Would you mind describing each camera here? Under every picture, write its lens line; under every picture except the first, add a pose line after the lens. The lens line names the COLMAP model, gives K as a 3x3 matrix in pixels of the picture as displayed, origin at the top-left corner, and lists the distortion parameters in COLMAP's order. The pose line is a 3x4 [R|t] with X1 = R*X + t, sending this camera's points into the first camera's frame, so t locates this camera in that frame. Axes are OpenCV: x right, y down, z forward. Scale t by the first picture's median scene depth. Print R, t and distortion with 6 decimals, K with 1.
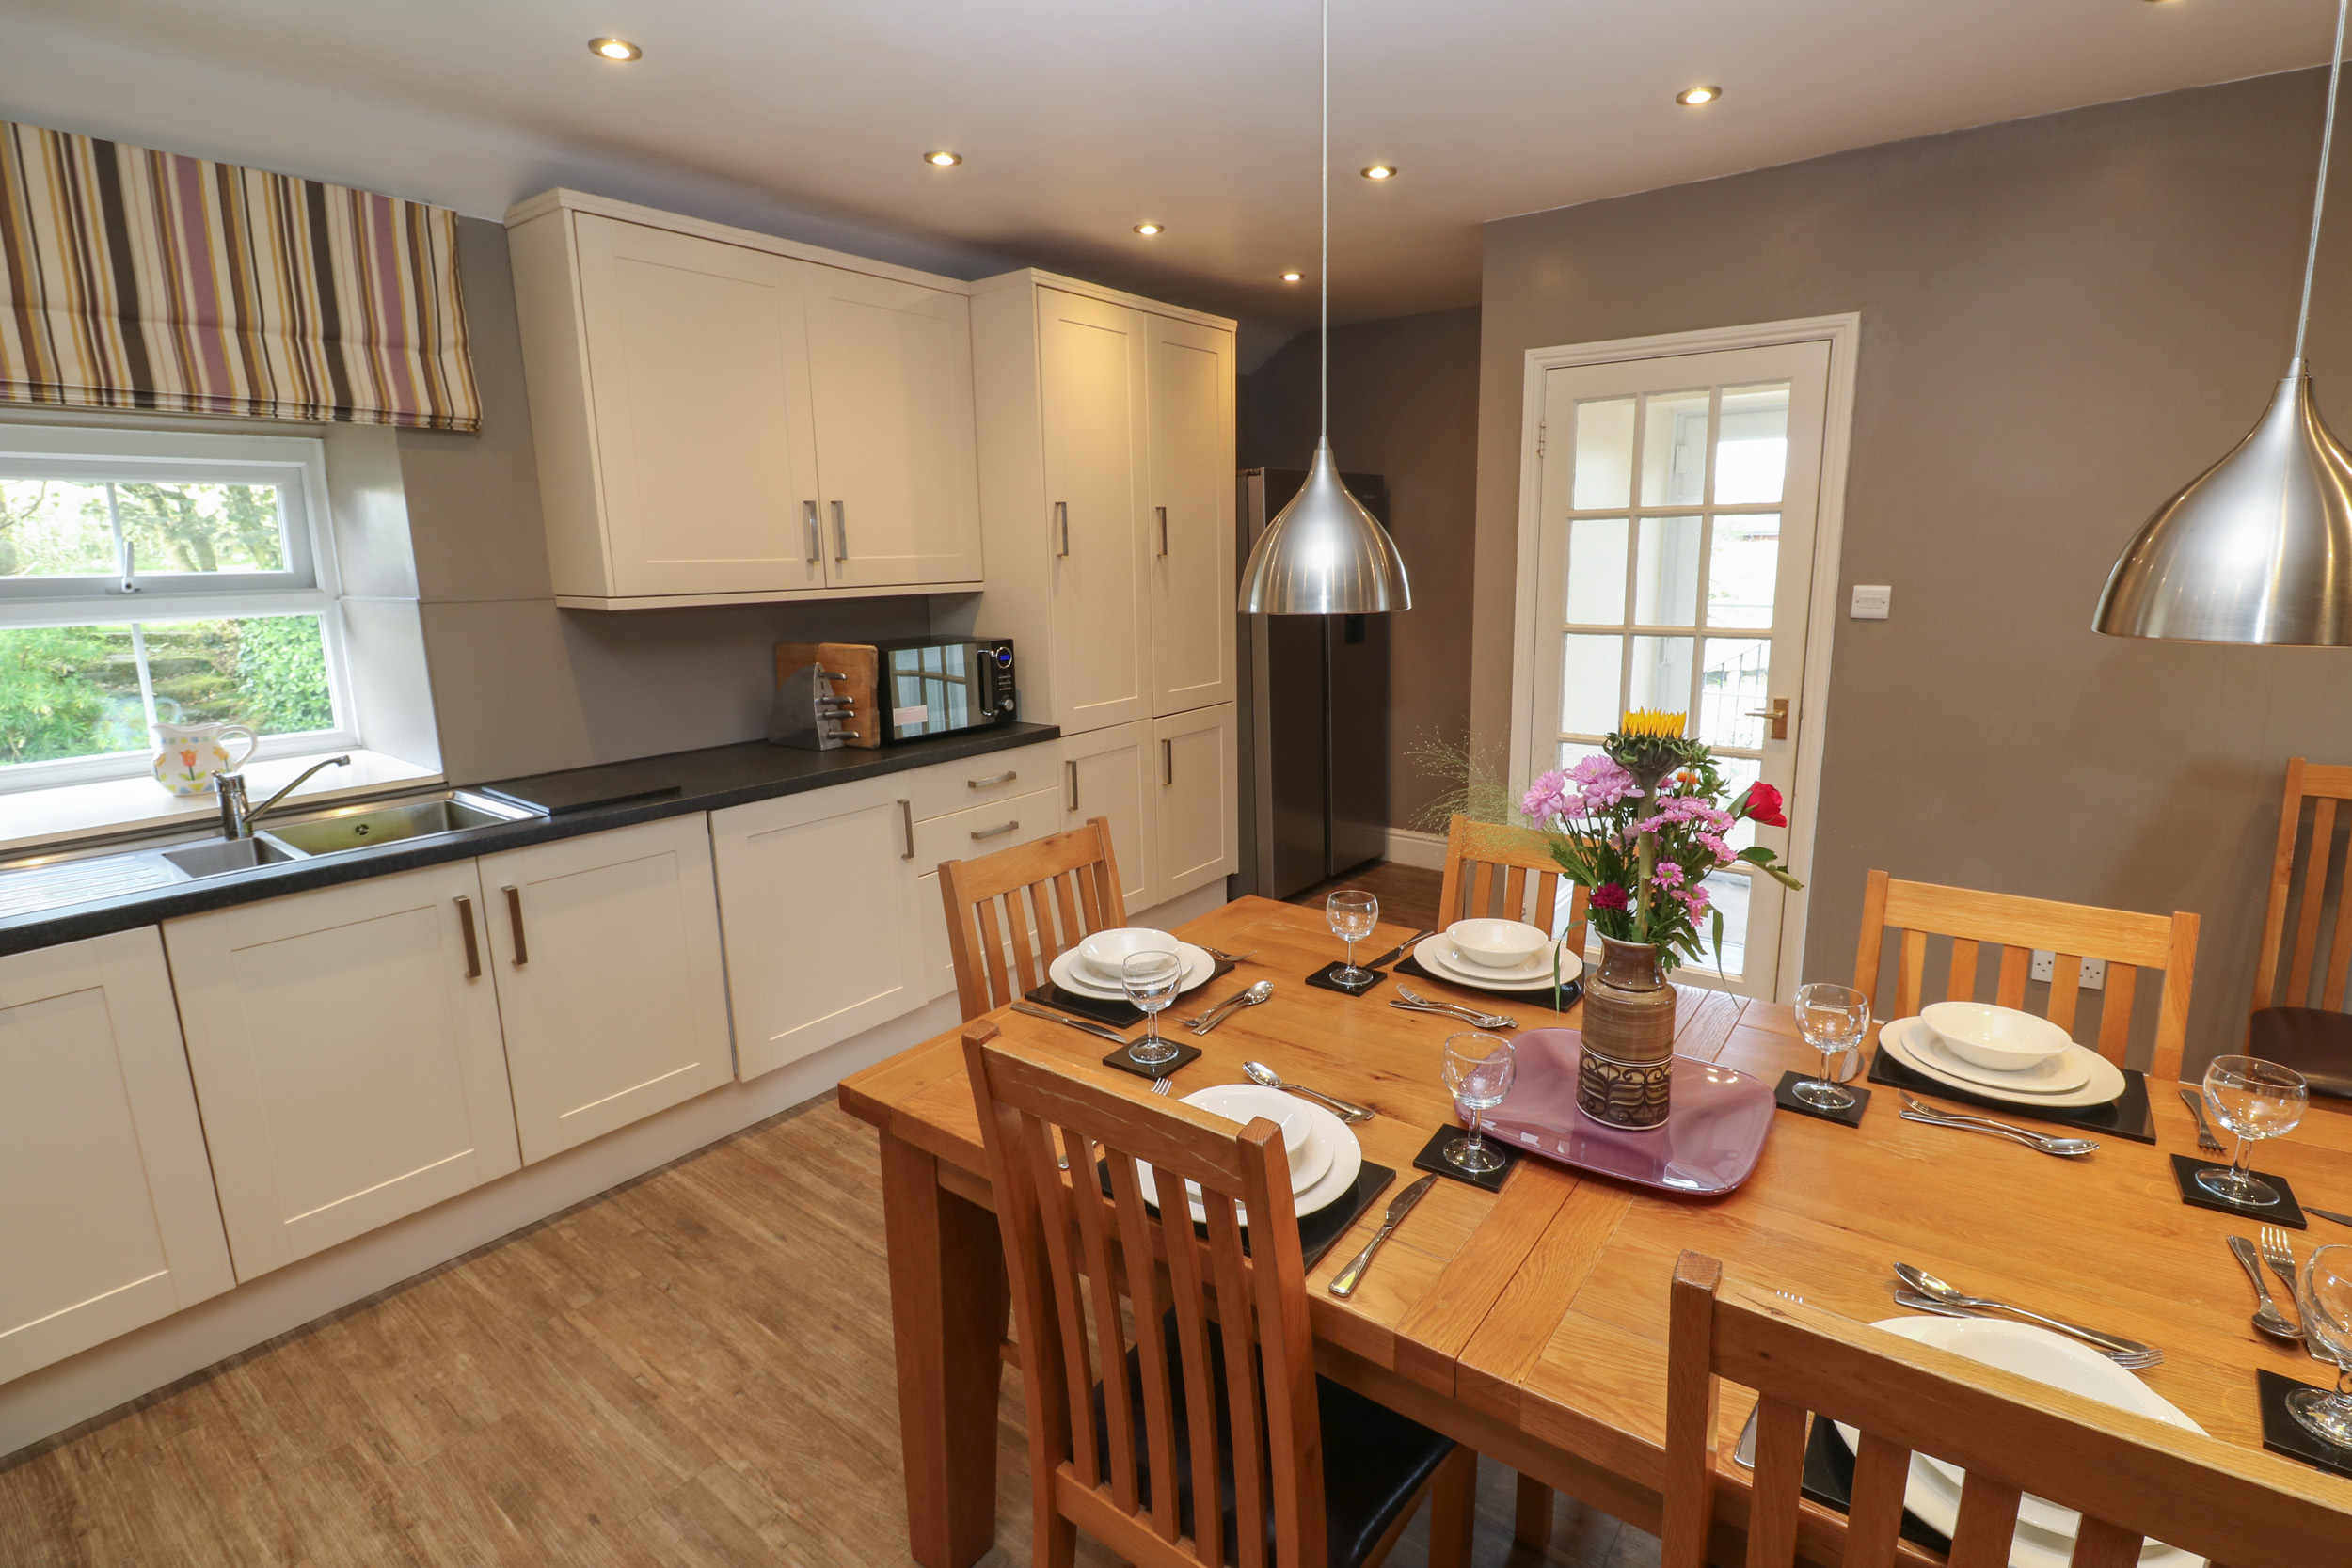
lens RADIAL K [[1091.6, 0, 1207.6], [0, 1091.6, 757.3], [0, 0, 1]] dist [0.007626, -0.015619]
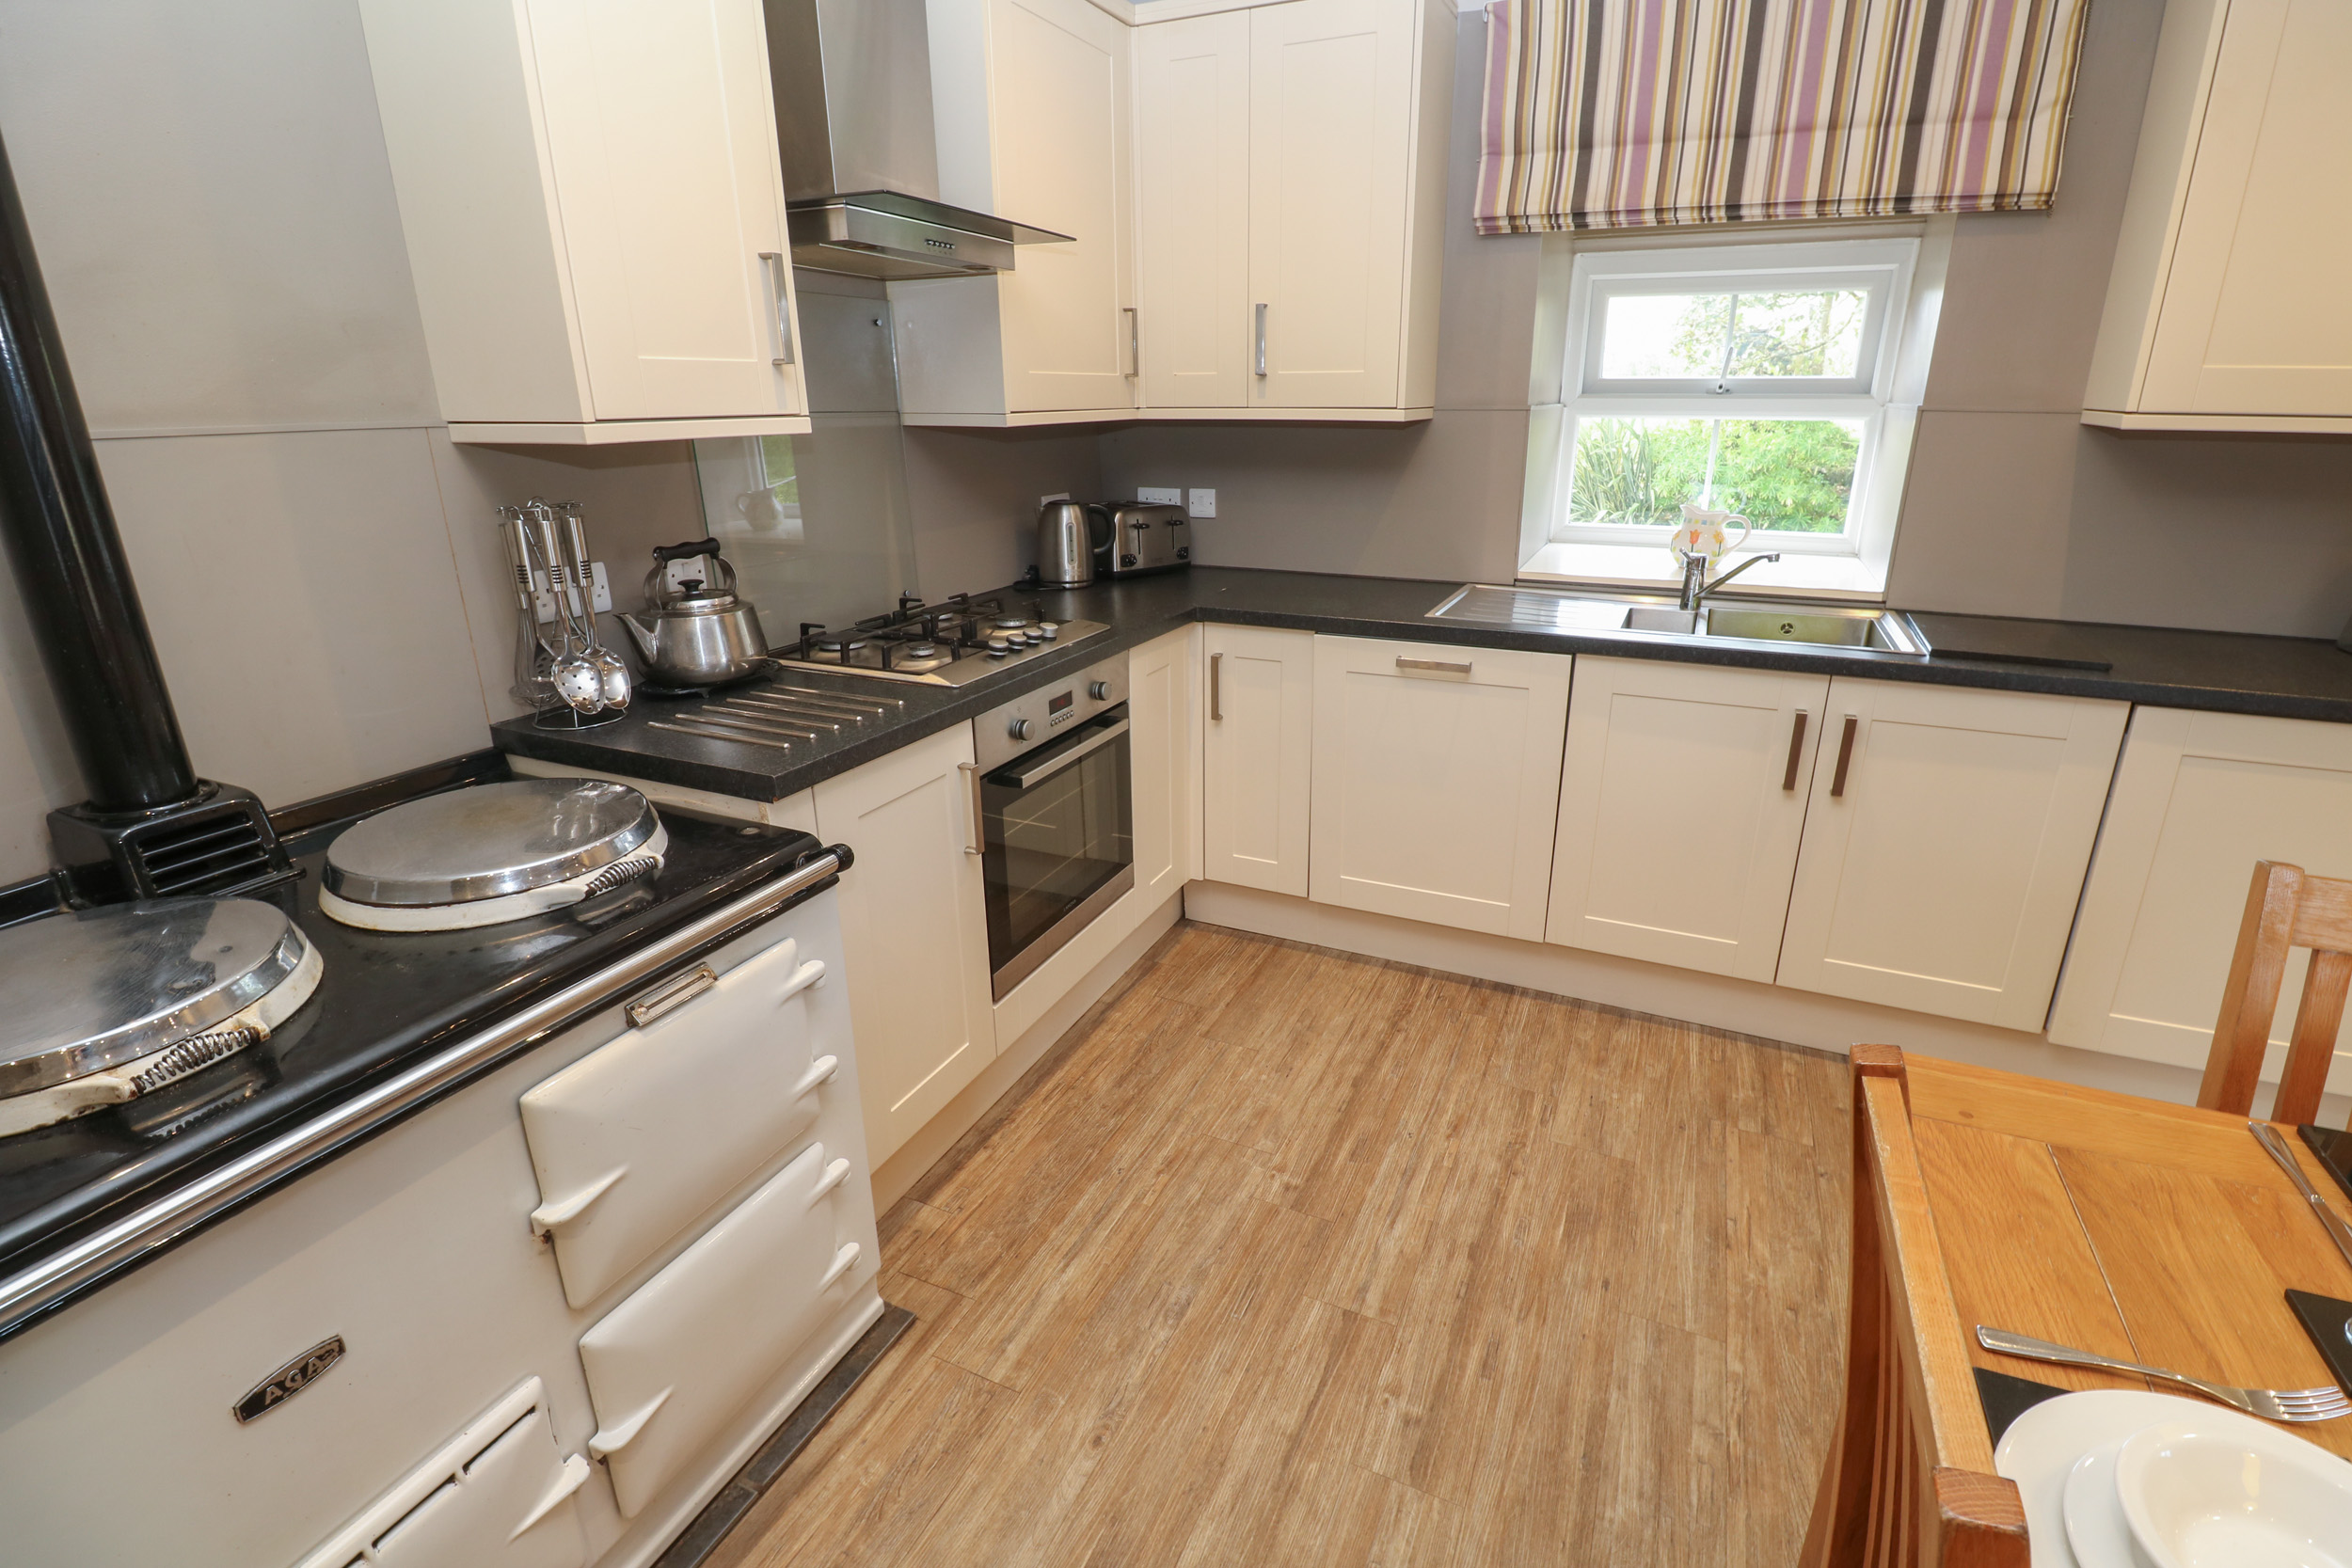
lens RADIAL K [[1091.6, 0, 1207.6], [0, 1091.6, 757.3], [0, 0, 1]] dist [0.007626, -0.015619]
pose [[0.220688, 0.324596, -0.919747, 0.127793], [-0.181791, 0.940162, 0.288181, -0.020796], [0.958253, 0.103604, 0.266491, 0.209400]]
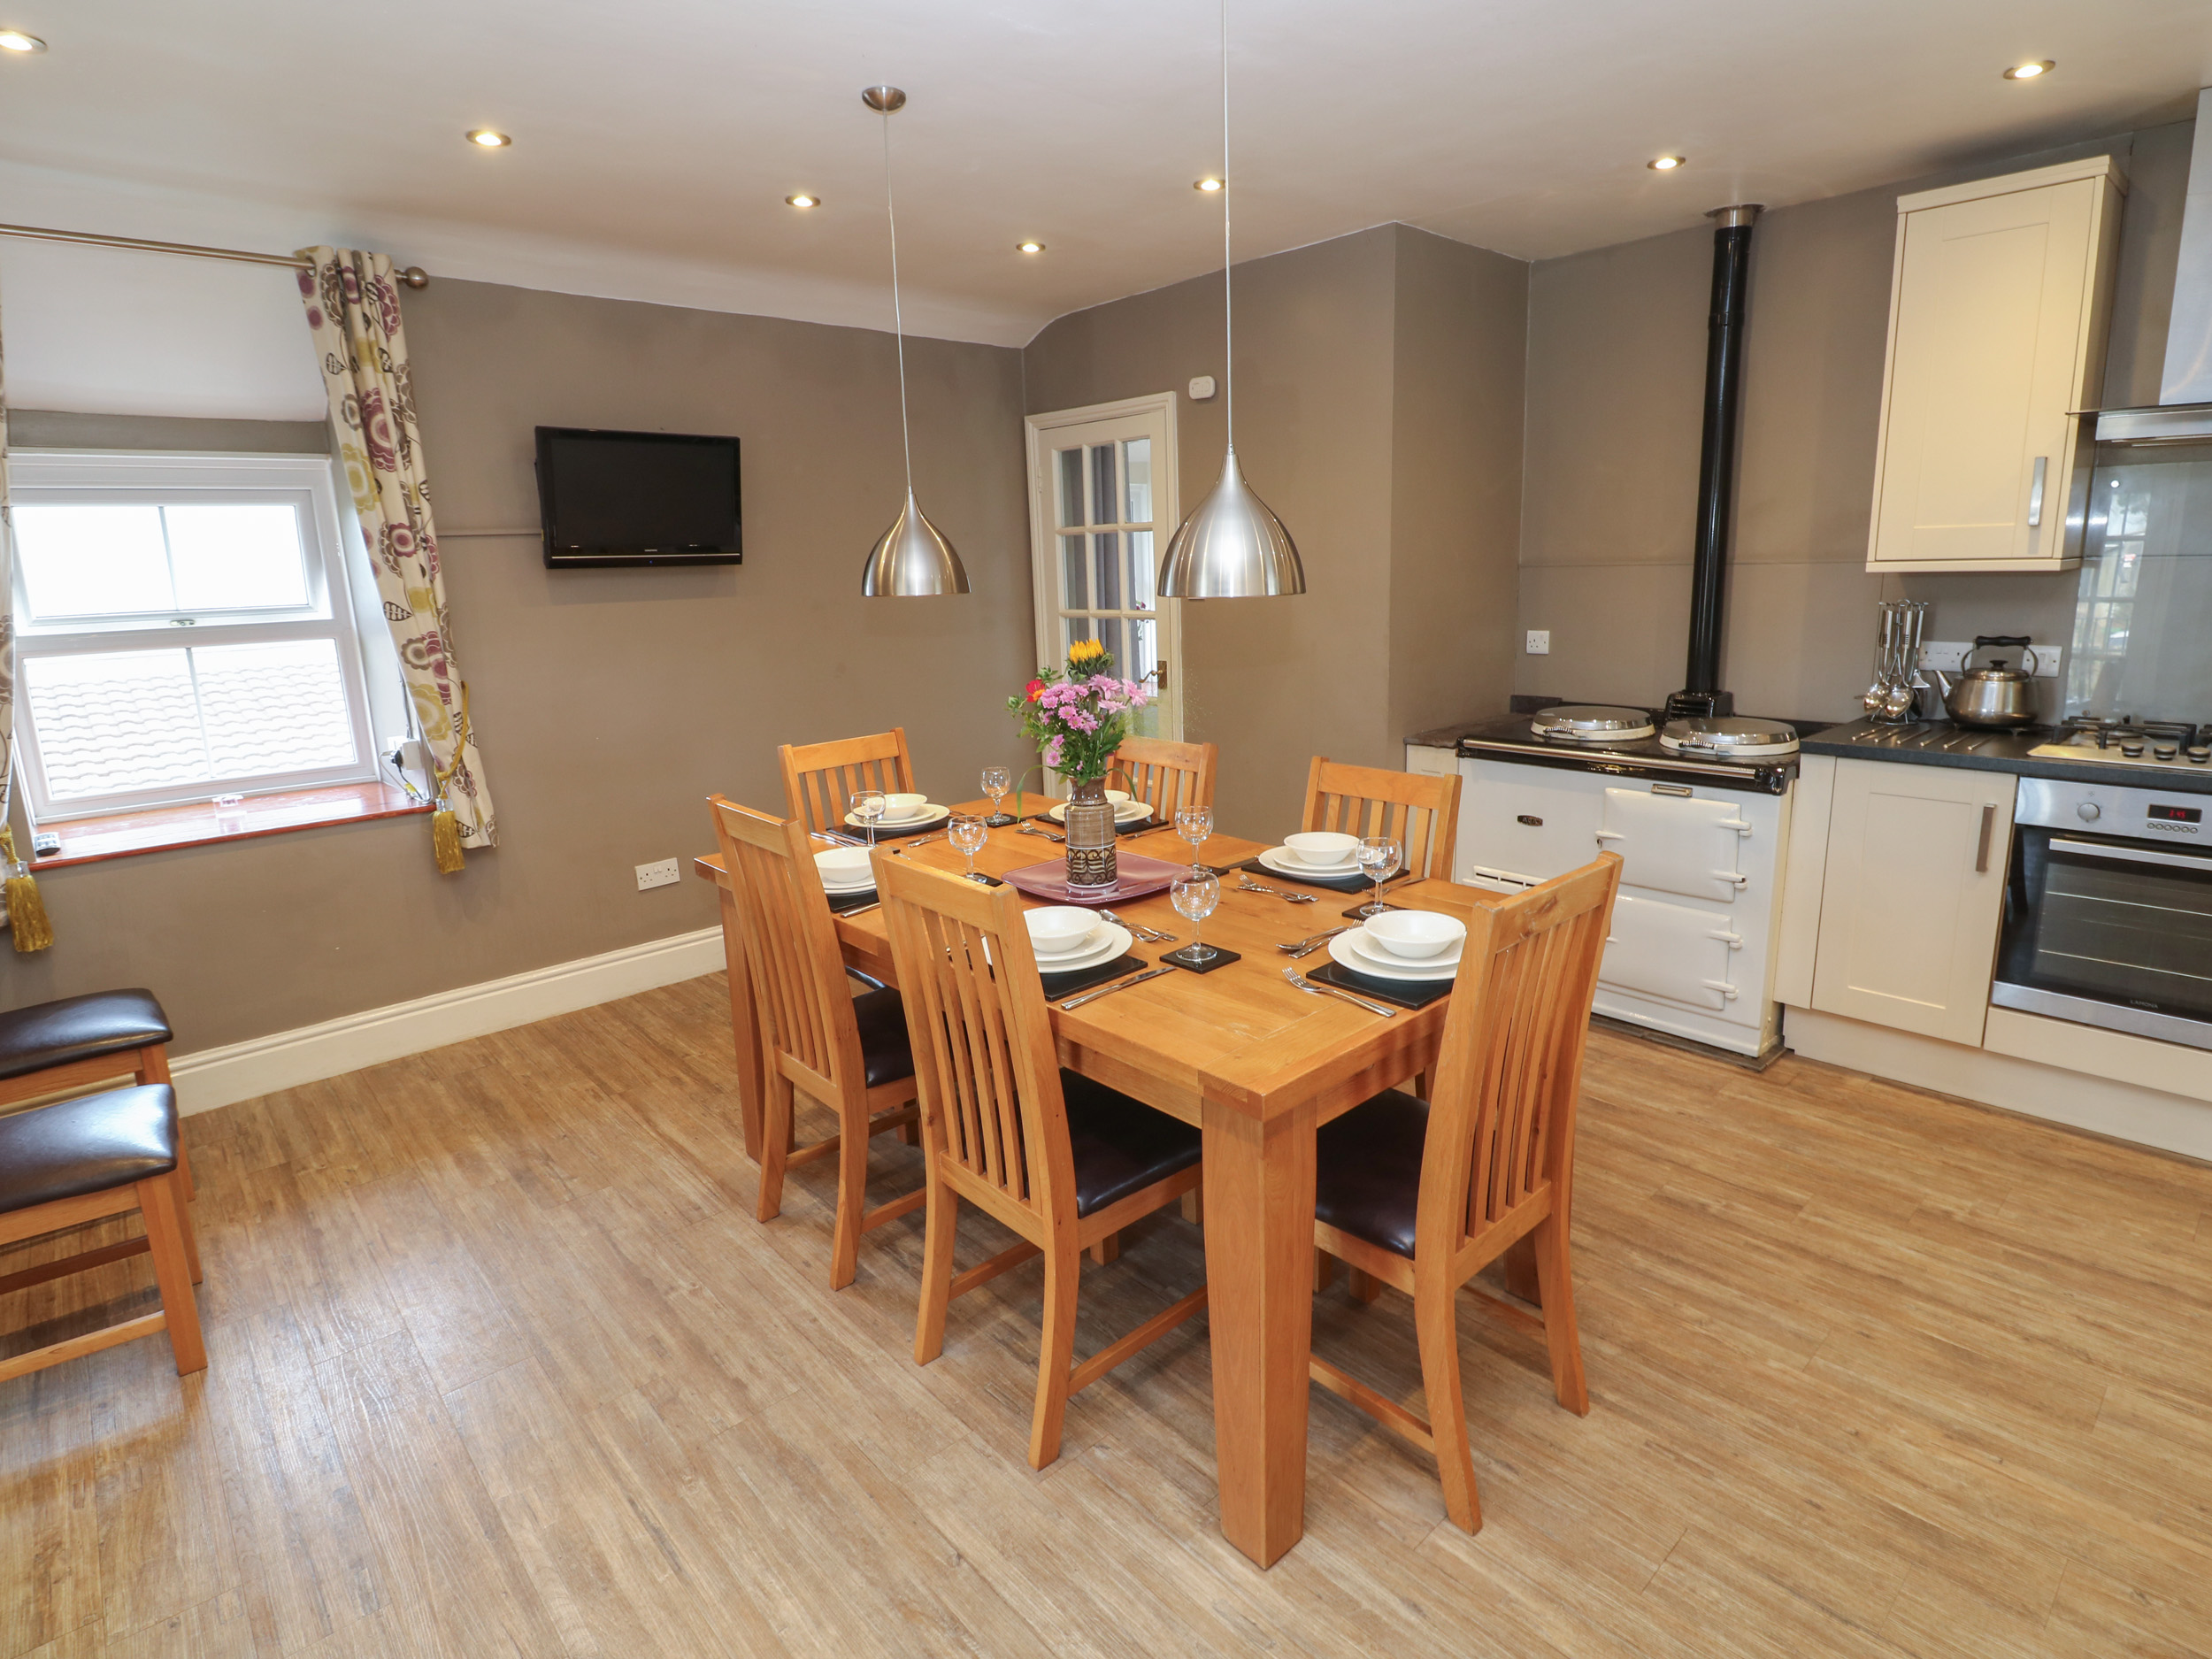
lens RADIAL K [[1149.4, 0, 1143.4], [0, 1149.4, 802.3], [0, 0, 1]] dist [0.002860, -0.013693]
pose [[-0.982960, 0.008719, 0.183612, -0.017056], [0.078825, 0.922365, 0.378191, -0.277415], [-0.166060, 0.386220, -0.907336, 1.516457]]
